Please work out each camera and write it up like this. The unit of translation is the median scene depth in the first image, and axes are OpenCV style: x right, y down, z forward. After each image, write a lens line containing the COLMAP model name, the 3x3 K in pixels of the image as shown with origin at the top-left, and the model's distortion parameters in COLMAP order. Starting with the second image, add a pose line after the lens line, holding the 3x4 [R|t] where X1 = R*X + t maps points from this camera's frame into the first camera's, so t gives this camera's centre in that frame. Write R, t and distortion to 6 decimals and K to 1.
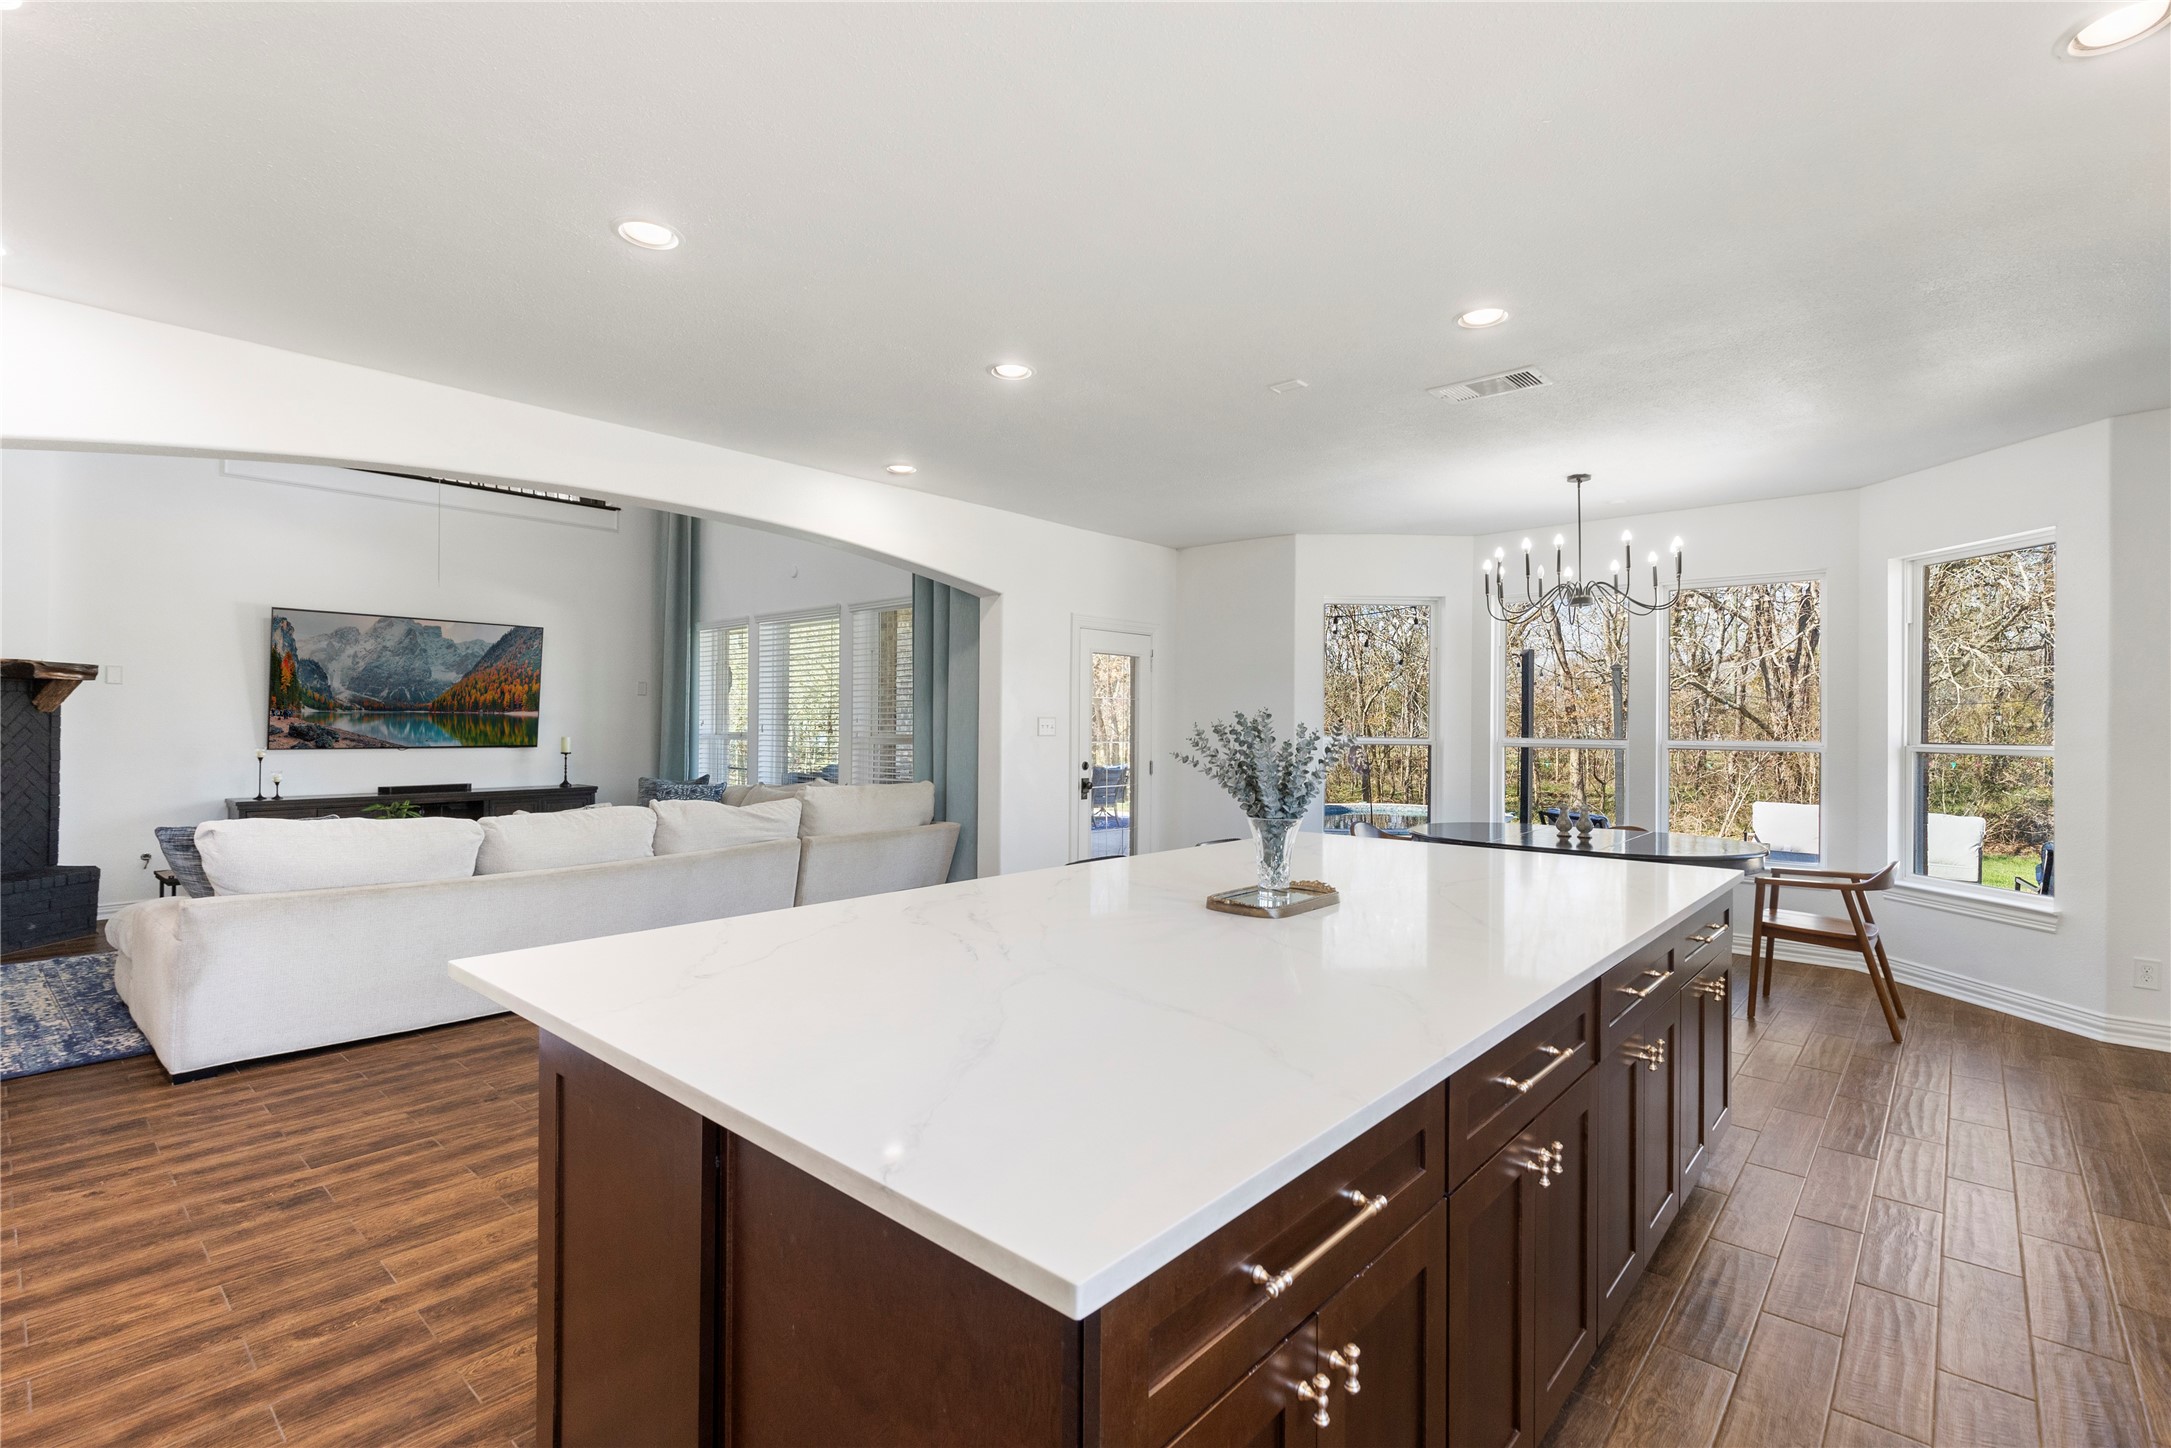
lens RADIAL K [[989.1, 0, 1094.0], [0, 989.1, 721.4], [0, 0, 1]] dist [0.008018, -0.001713]
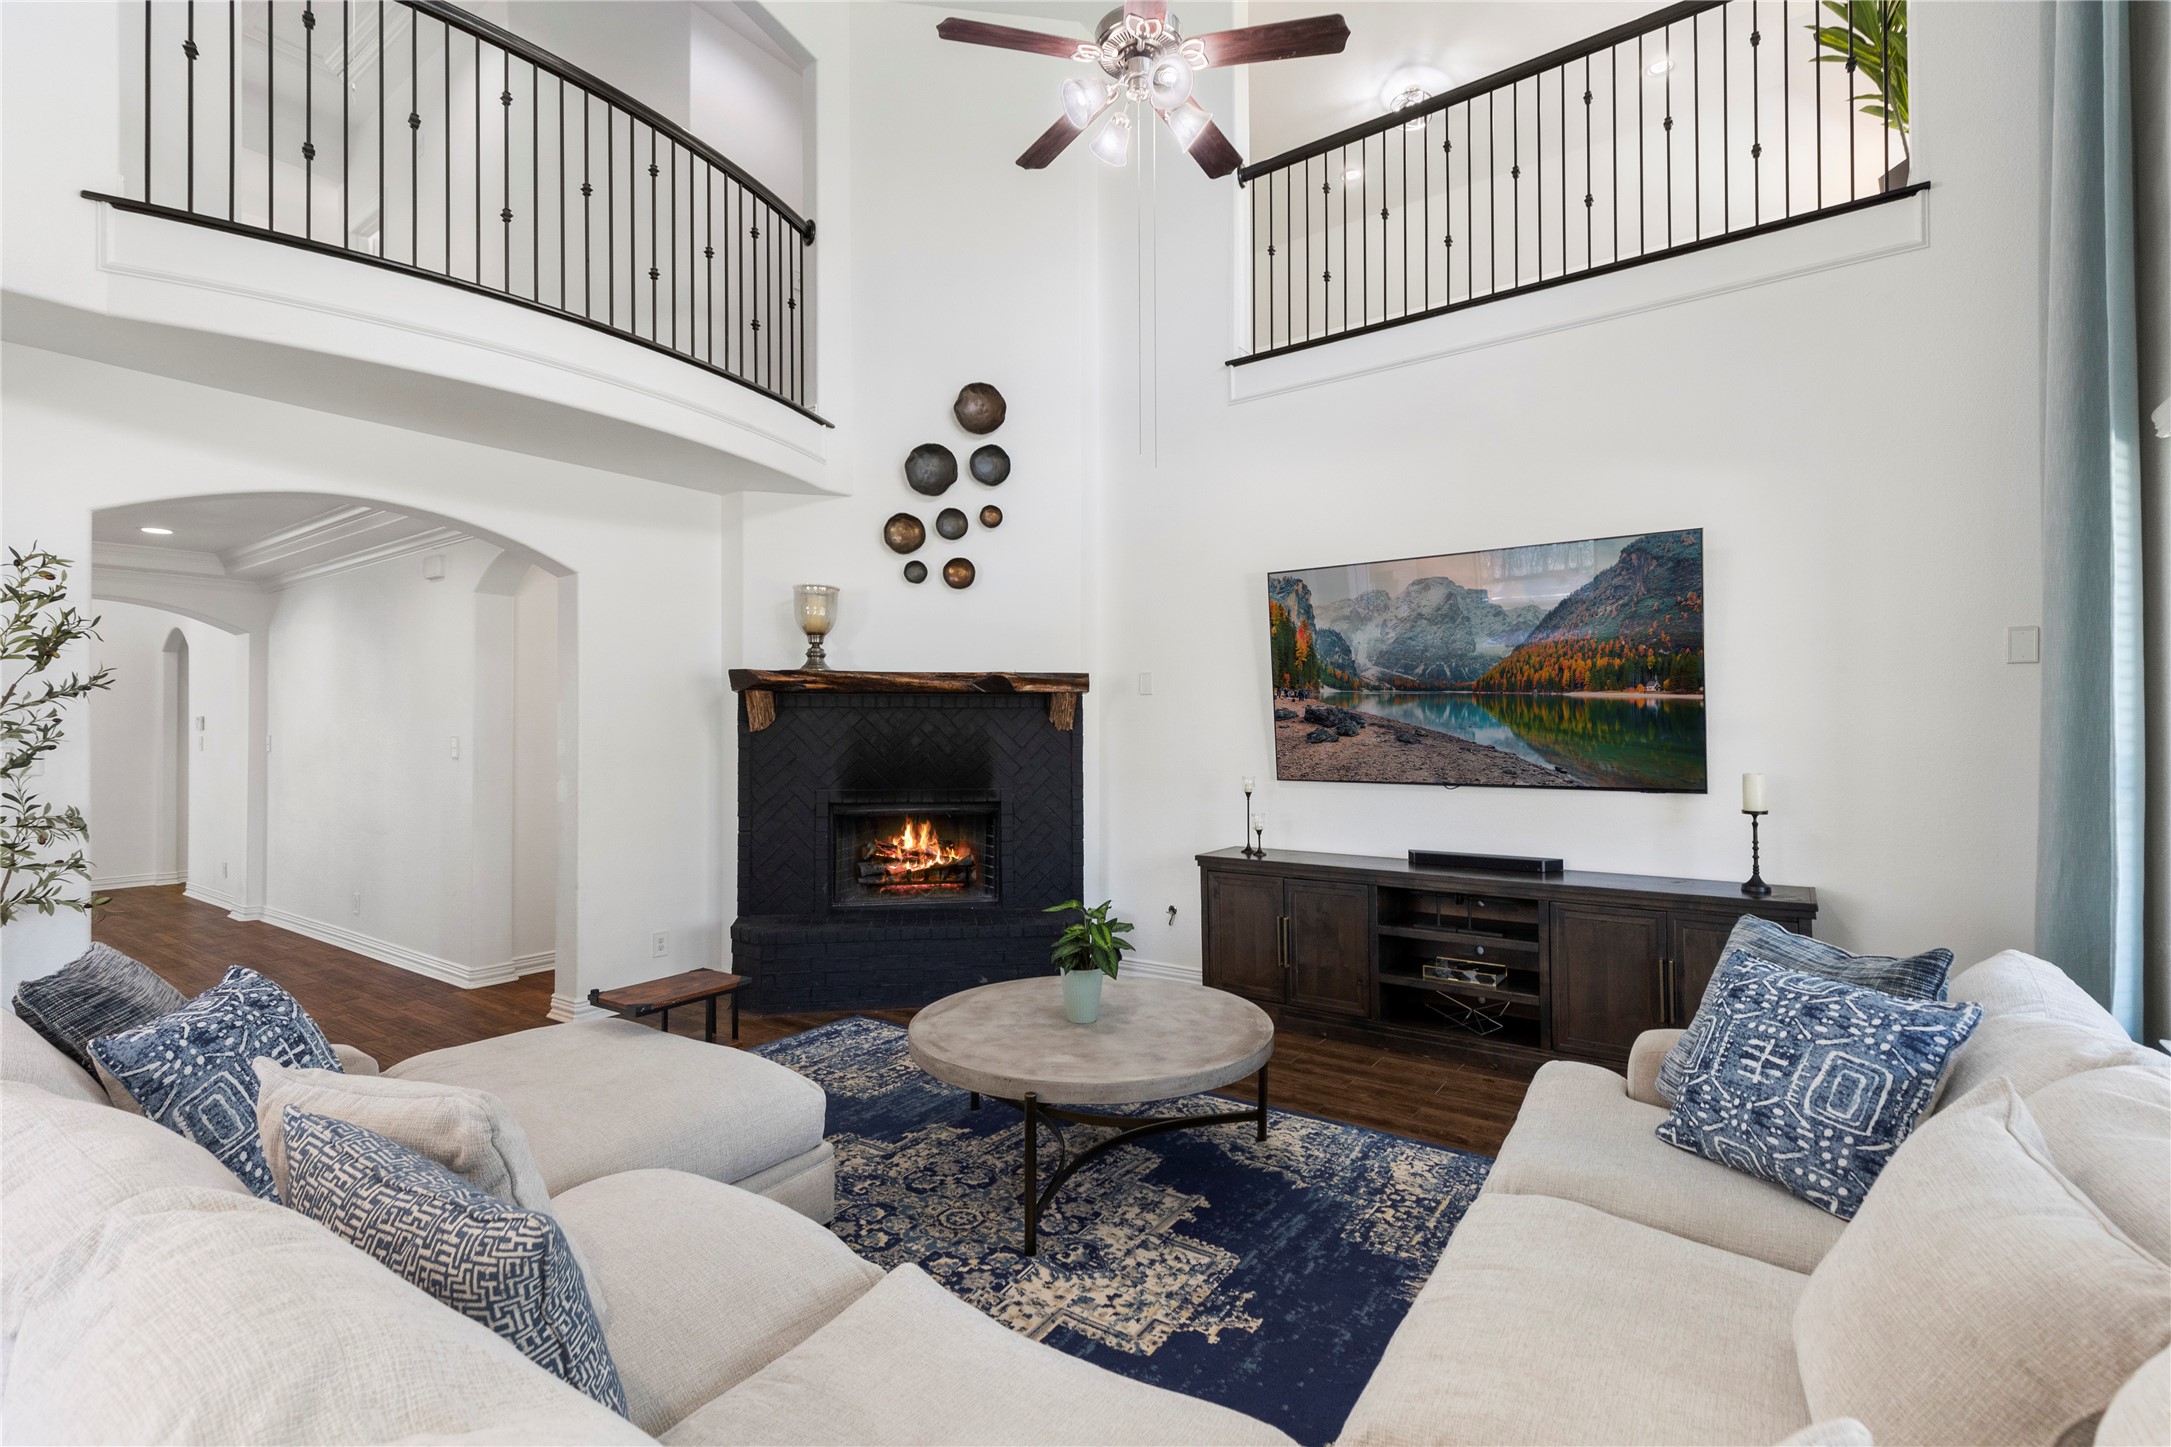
lens RADIAL K [[989.1, 0, 1083.4], [0, 989.1, 710.5], [0, 0, 1]] dist [0.008018, -0.001713]
pose [[0.096085, -0.025011, -0.995059, -0.187081], [0.009542, 0.999661, -0.024205, -0.005015], [0.995327, -0.007170, 0.096291, 0.919063]]
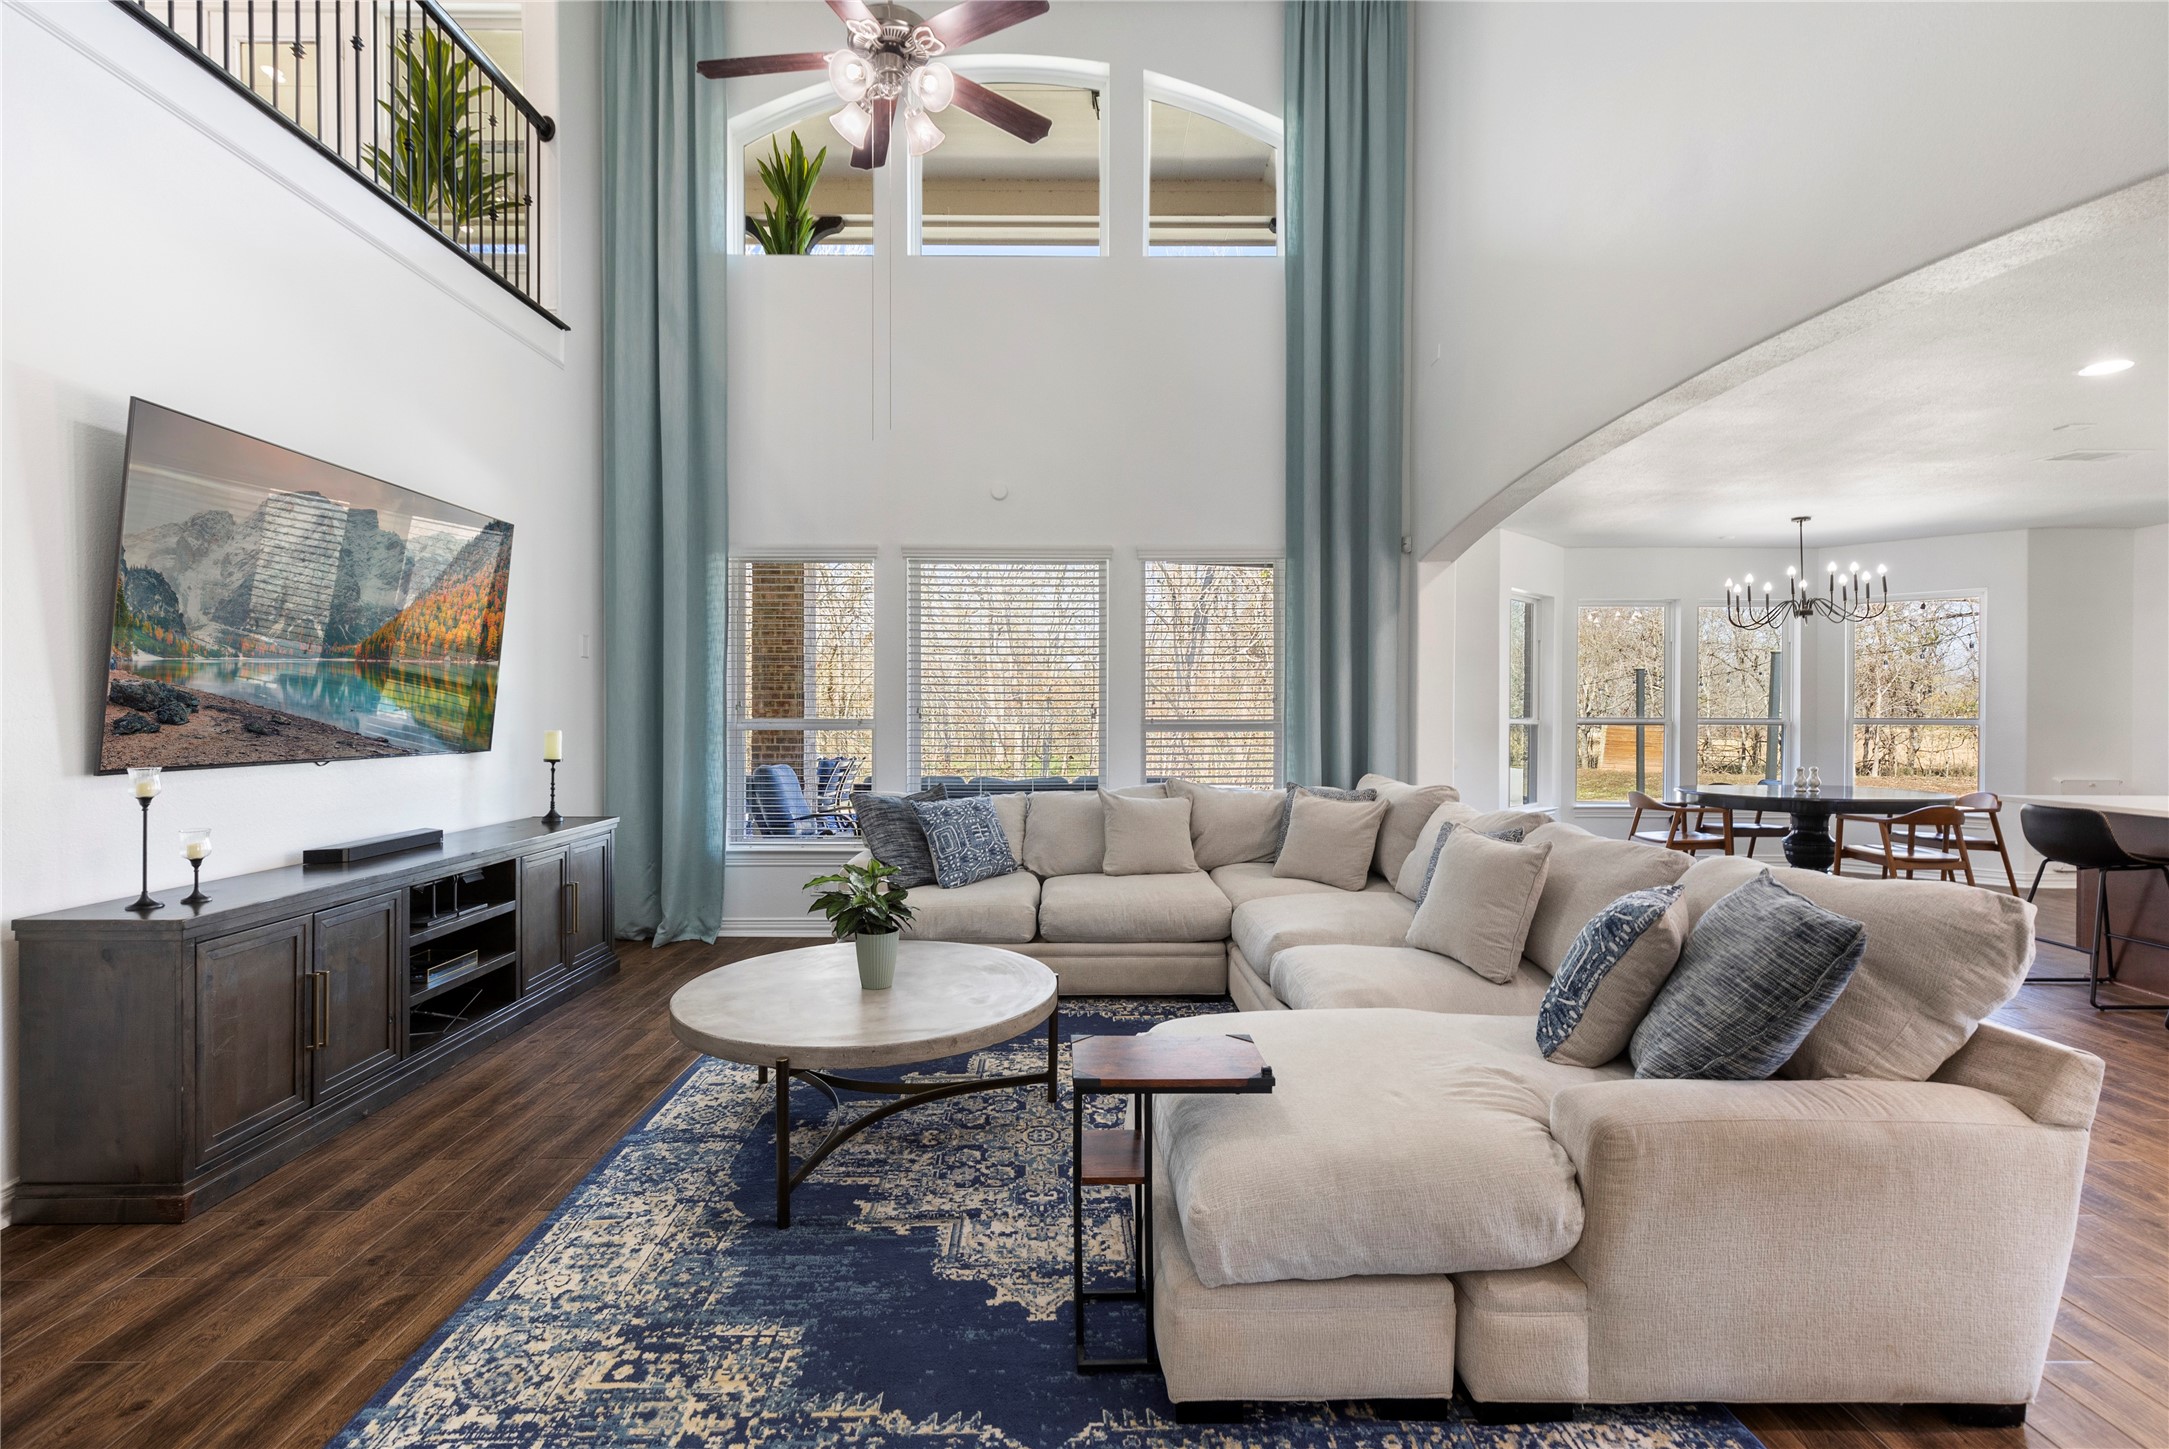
lens RADIAL K [[988.2, 0, 1083.3], [0, 988.2, 711.6], [0, 0, 1]] dist [0.008018, -0.001713]
pose [[0.745129, -0.004313, 0.666906, -0.924999], [-0.001410, 0.999967, 0.008042, 0.000854], [-0.666919, -0.006932, 0.745098, 0.544295]]
